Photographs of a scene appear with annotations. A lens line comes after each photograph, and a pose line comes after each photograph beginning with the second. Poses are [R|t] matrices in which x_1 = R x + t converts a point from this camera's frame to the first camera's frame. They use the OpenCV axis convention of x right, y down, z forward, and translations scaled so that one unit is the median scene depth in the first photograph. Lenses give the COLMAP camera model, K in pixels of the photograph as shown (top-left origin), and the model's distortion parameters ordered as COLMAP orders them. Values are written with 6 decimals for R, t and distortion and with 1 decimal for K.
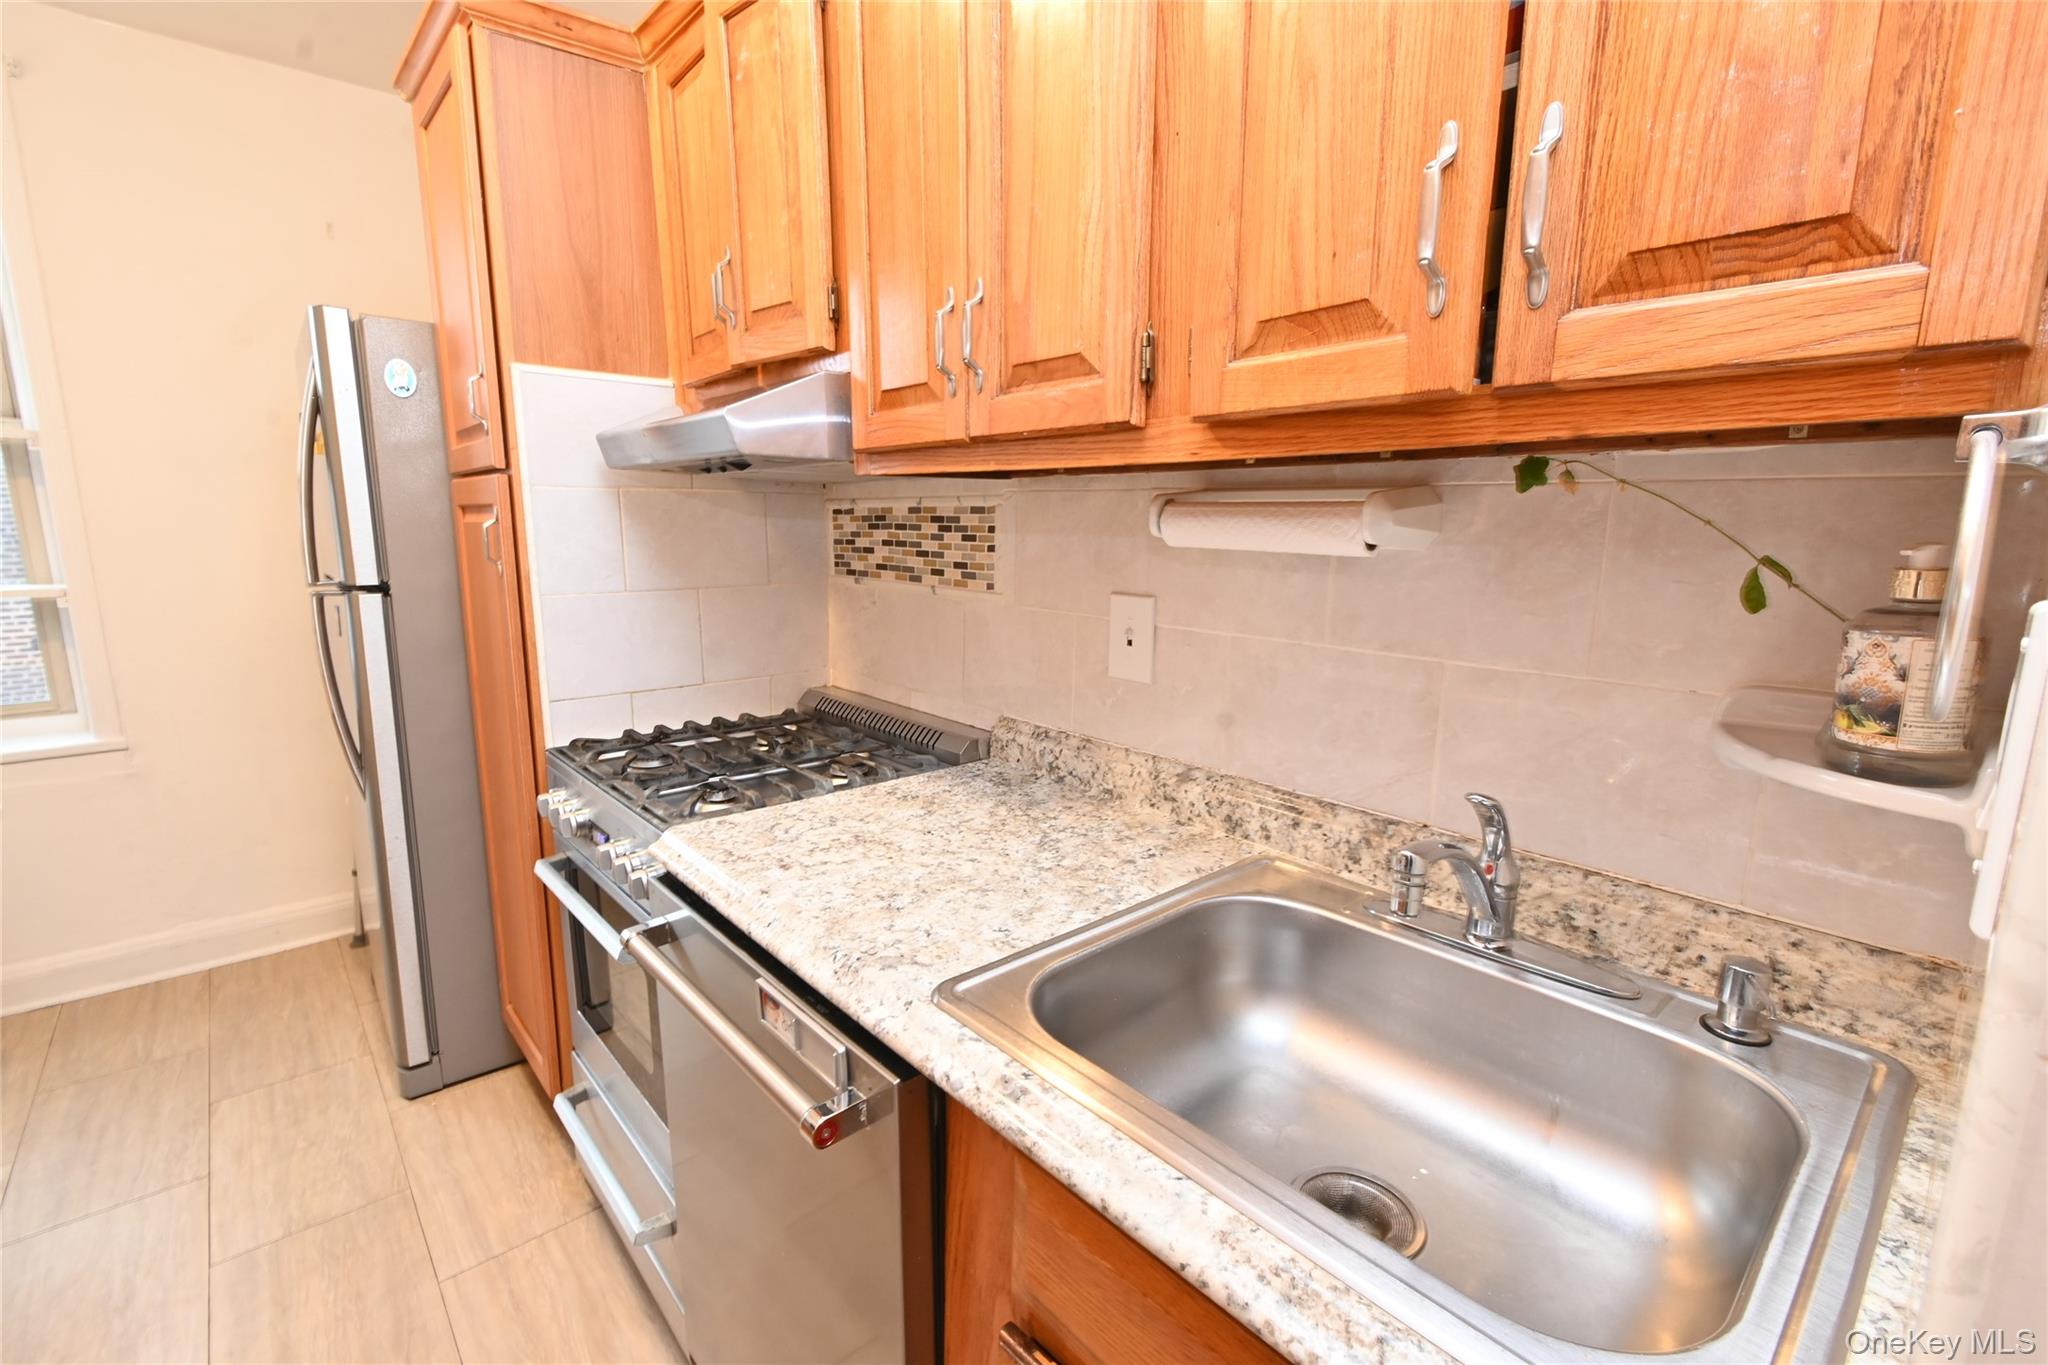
lens RADIAL K [[901.7, 0, 1022.6], [0, 901.7, 681.0], [0, 0, 1]] dist [0.003261, -0.002418]
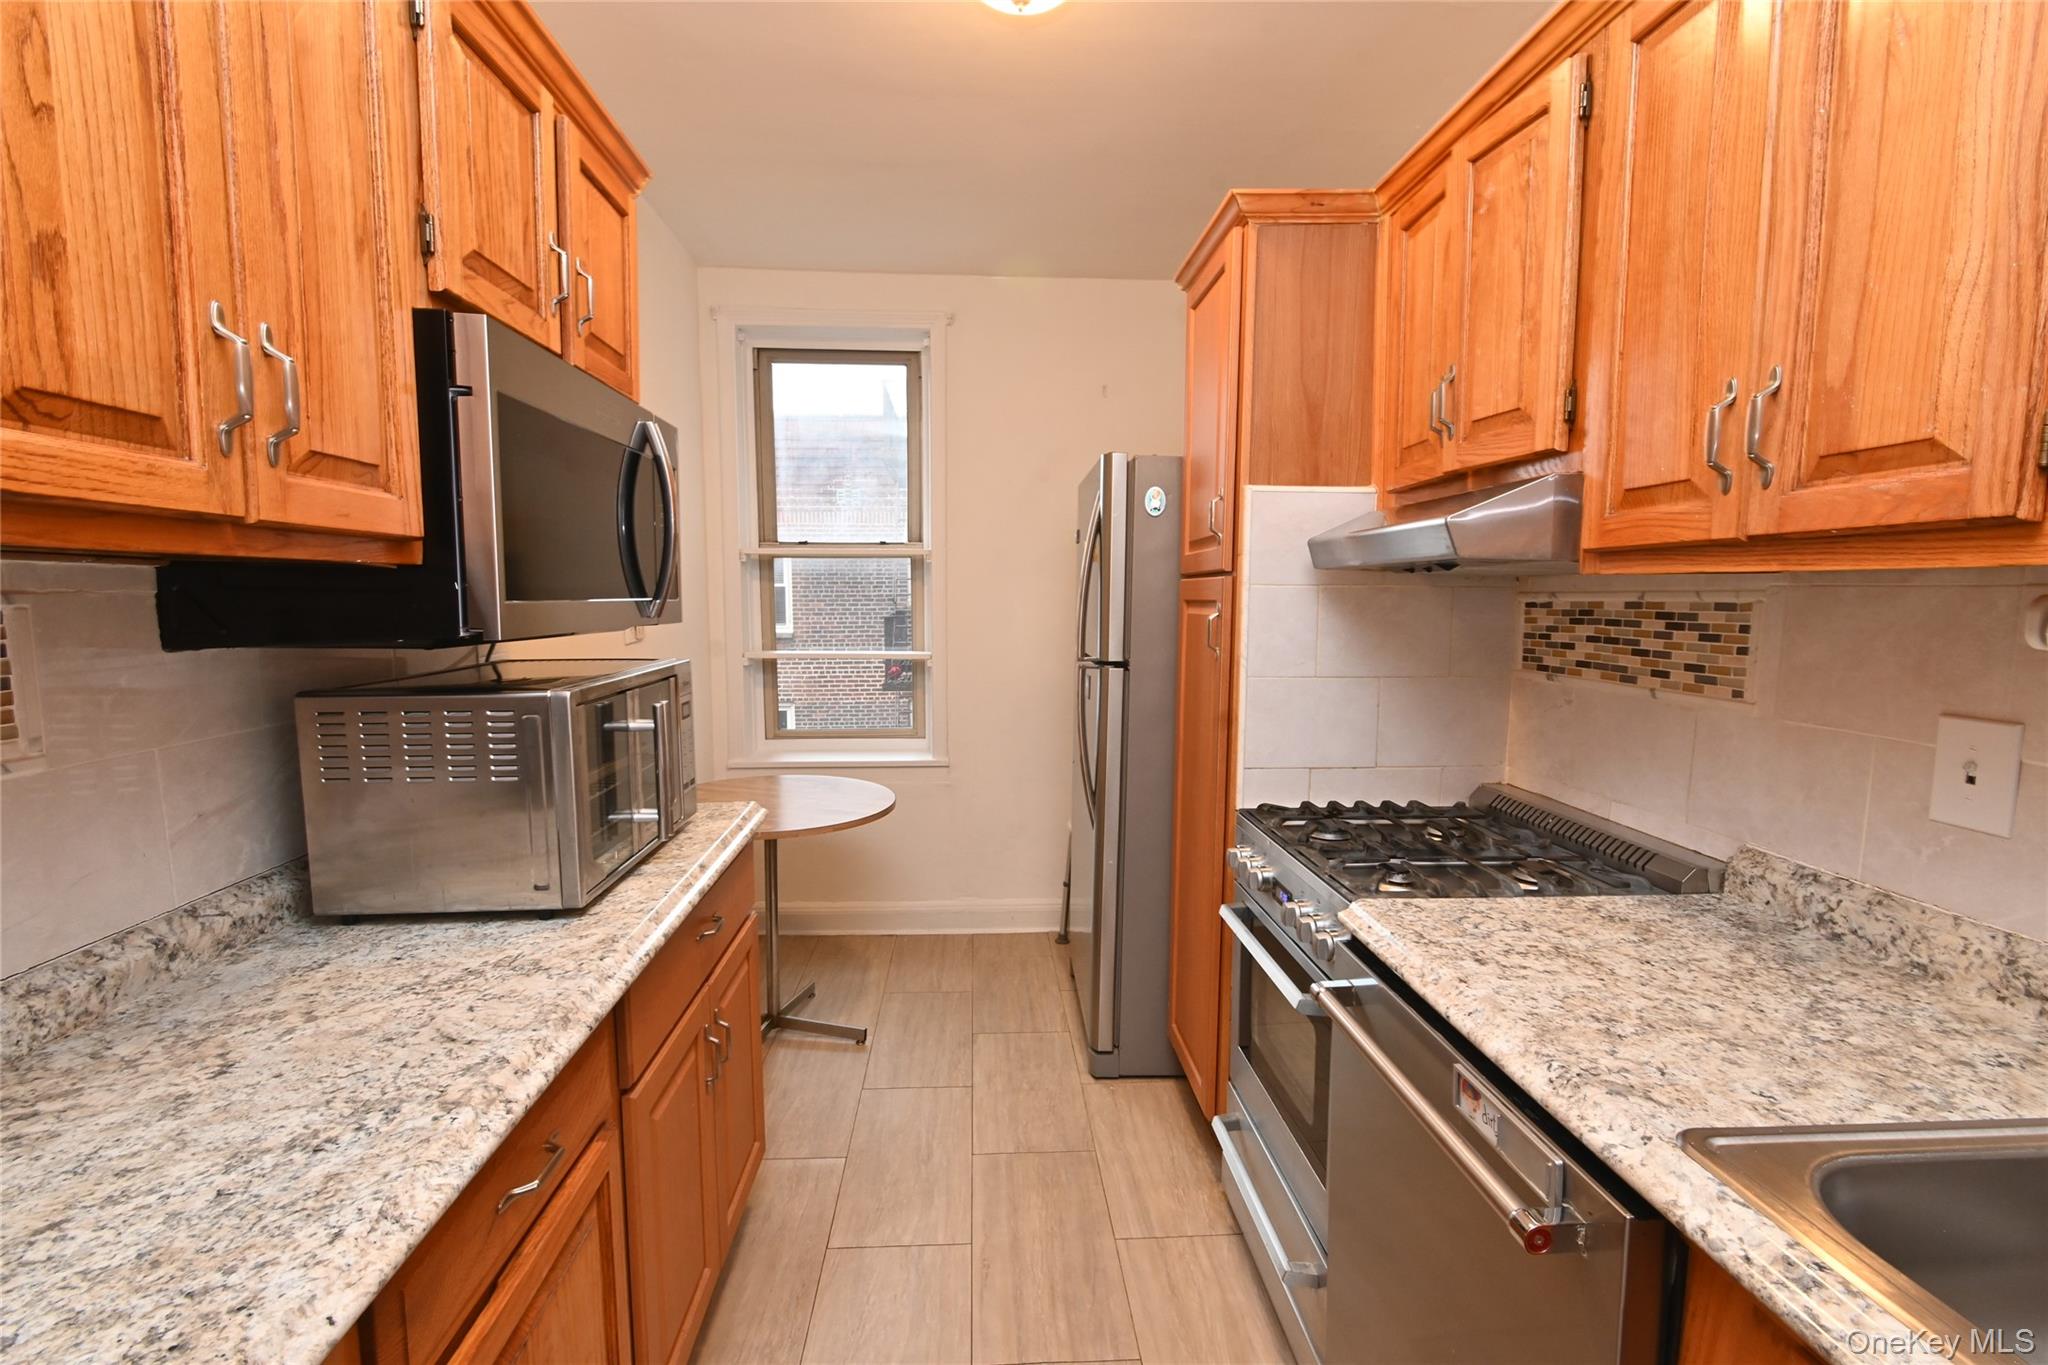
lens RADIAL K [[901.7, 0, 1022.8], [0, 901.7, 683.8], [0, 0, 1]] dist [0.003261, -0.002418]
pose [[0.789096, 0.056253, -0.611689, -0.050338], [-0.107108, 0.993143, -0.046840, -0.000664], [0.604860, 0.102478, 0.789710, -0.106666]]
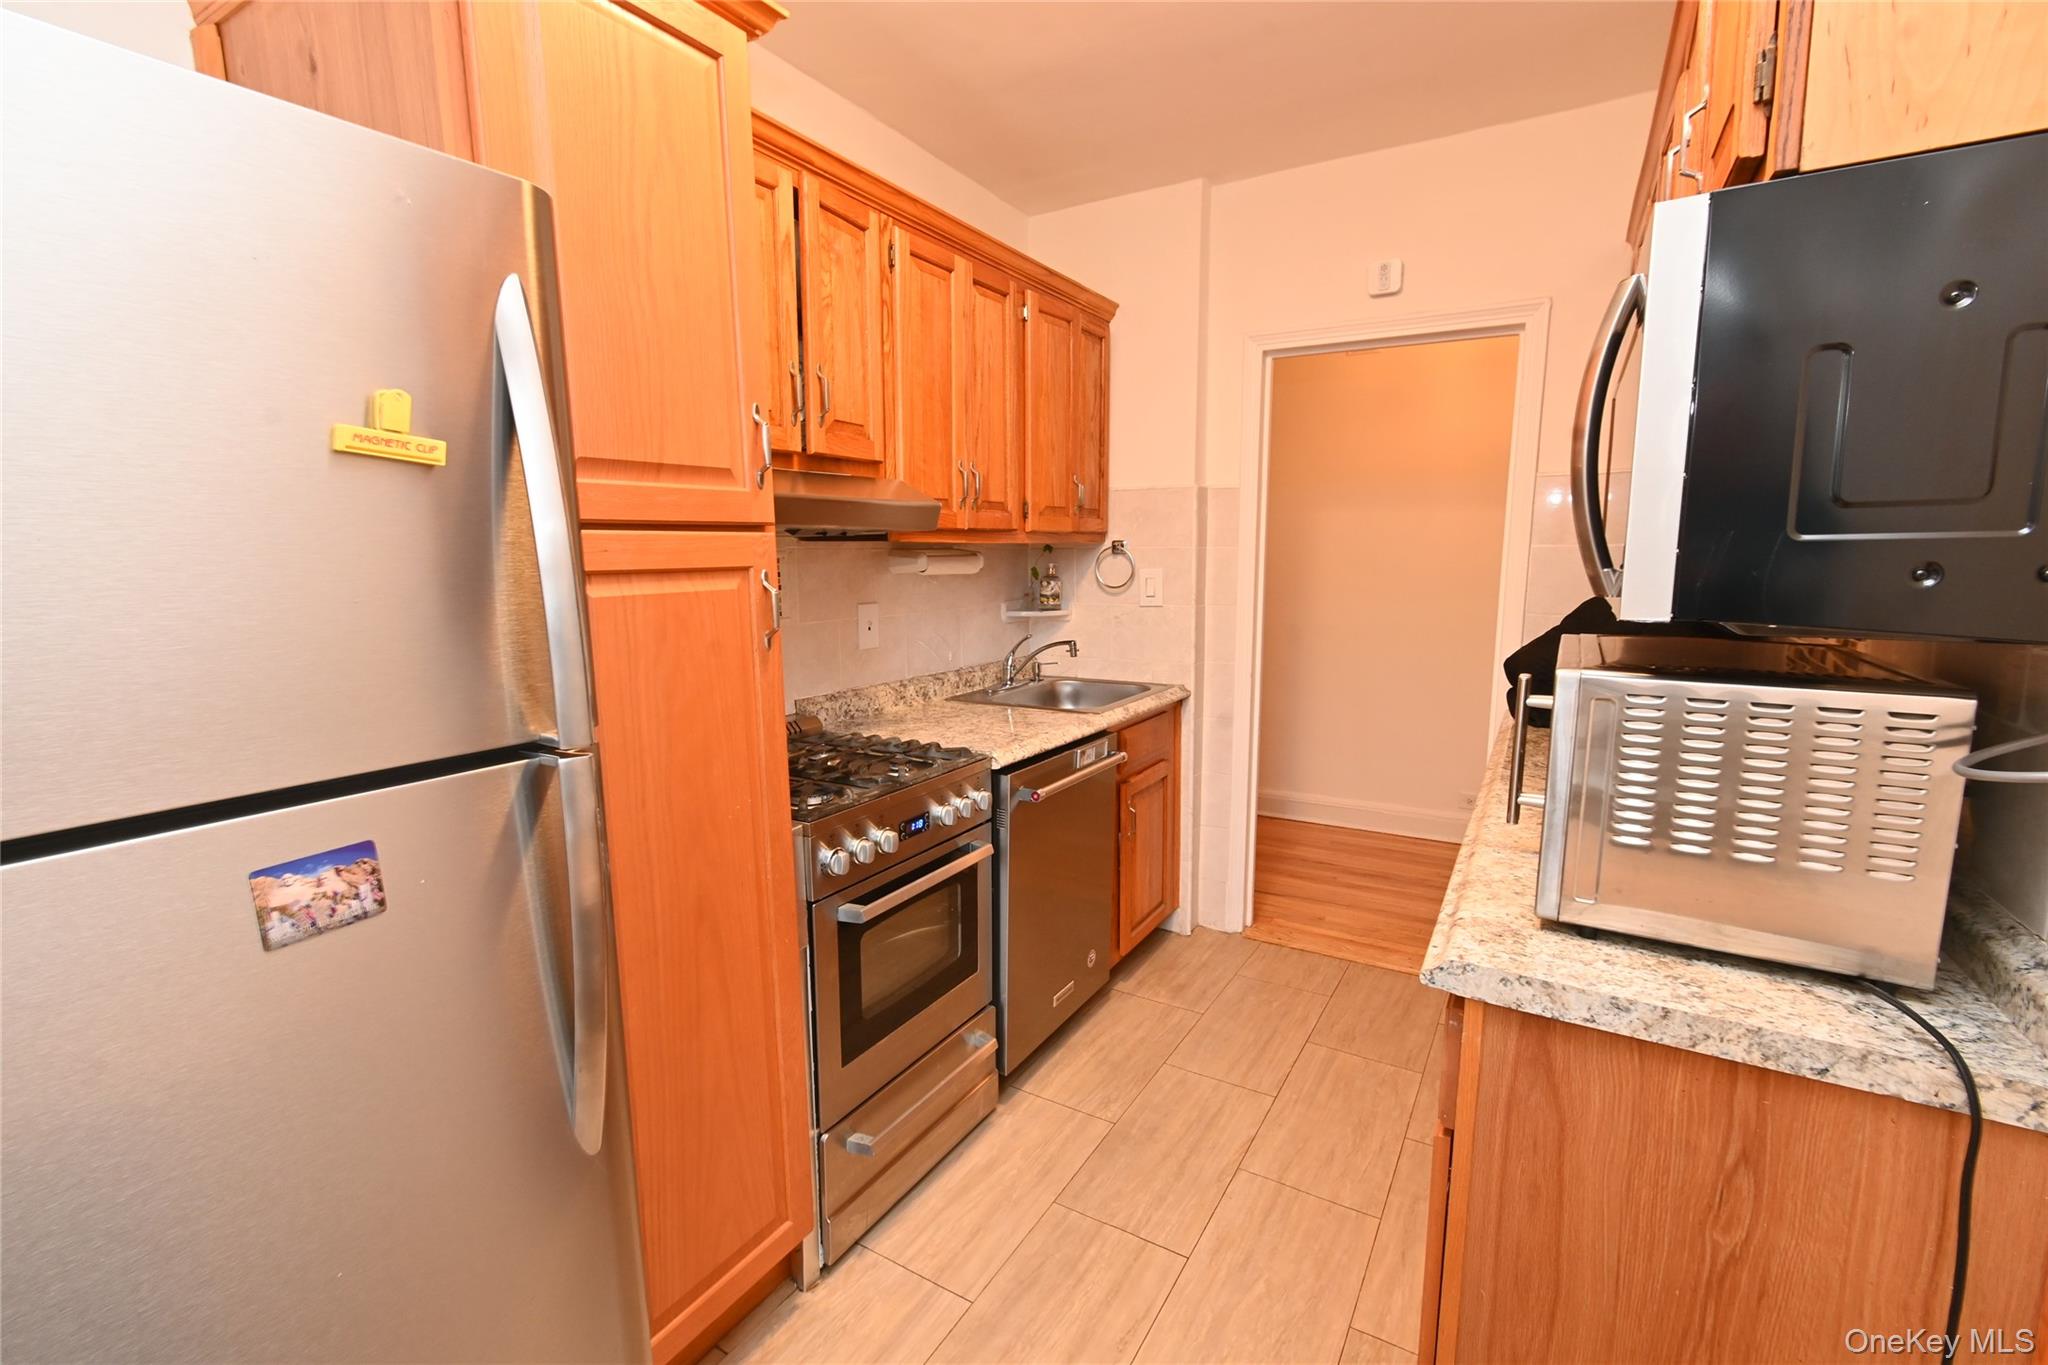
lens RADIAL K [[901.7, 0, 1029.1], [0, 901.7, 685.0], [0, 0, 1]] dist [0.003261, -0.002418]
pose [[-0.303133, -0.150319, 0.941018, -1.607134], [0.168773, 0.963402, 0.208262, -0.240137], [-0.937884, 0.221950, -0.266669, 1.101970]]
